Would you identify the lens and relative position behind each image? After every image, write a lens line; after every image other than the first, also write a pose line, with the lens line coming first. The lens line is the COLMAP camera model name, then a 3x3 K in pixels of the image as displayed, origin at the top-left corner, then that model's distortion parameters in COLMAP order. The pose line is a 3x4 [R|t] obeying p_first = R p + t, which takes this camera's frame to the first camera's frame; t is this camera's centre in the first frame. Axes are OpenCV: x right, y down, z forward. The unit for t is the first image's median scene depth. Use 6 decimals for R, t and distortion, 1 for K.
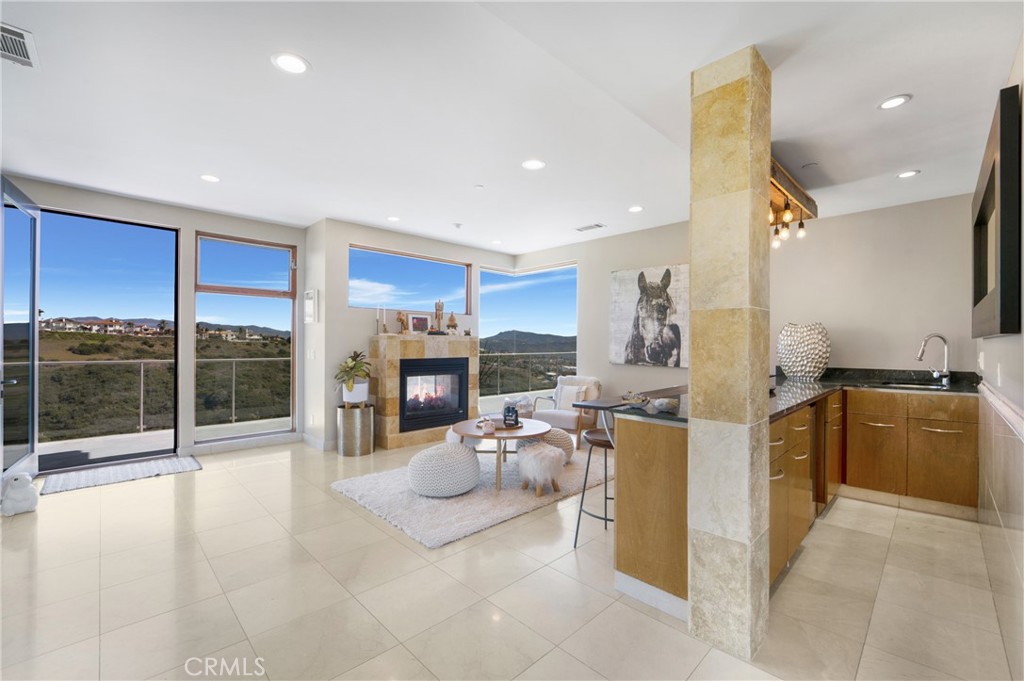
lens RADIAL K [[420.2, 0, 509.3], [0, 420.2, 337.0], [0, 0, 1]] dist [-0.000588, -0.000006]
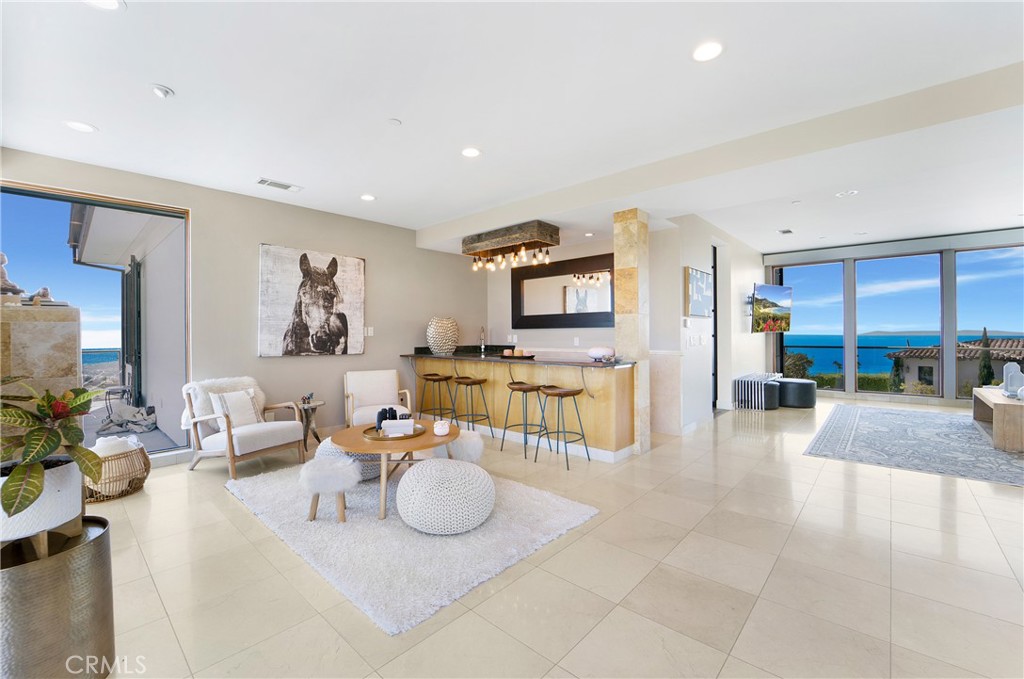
lens RADIAL K [[420.2, 0, 508.8], [0, 420.2, 339.1], [0, 0, 1]] dist [-0.000588, -0.000006]
pose [[-0.045586, -0.010331, 0.998907, -0.634240], [0.002463, 0.999942, 0.010454, 0.023005], [-0.998957, 0.002937, -0.045558, 0.615078]]
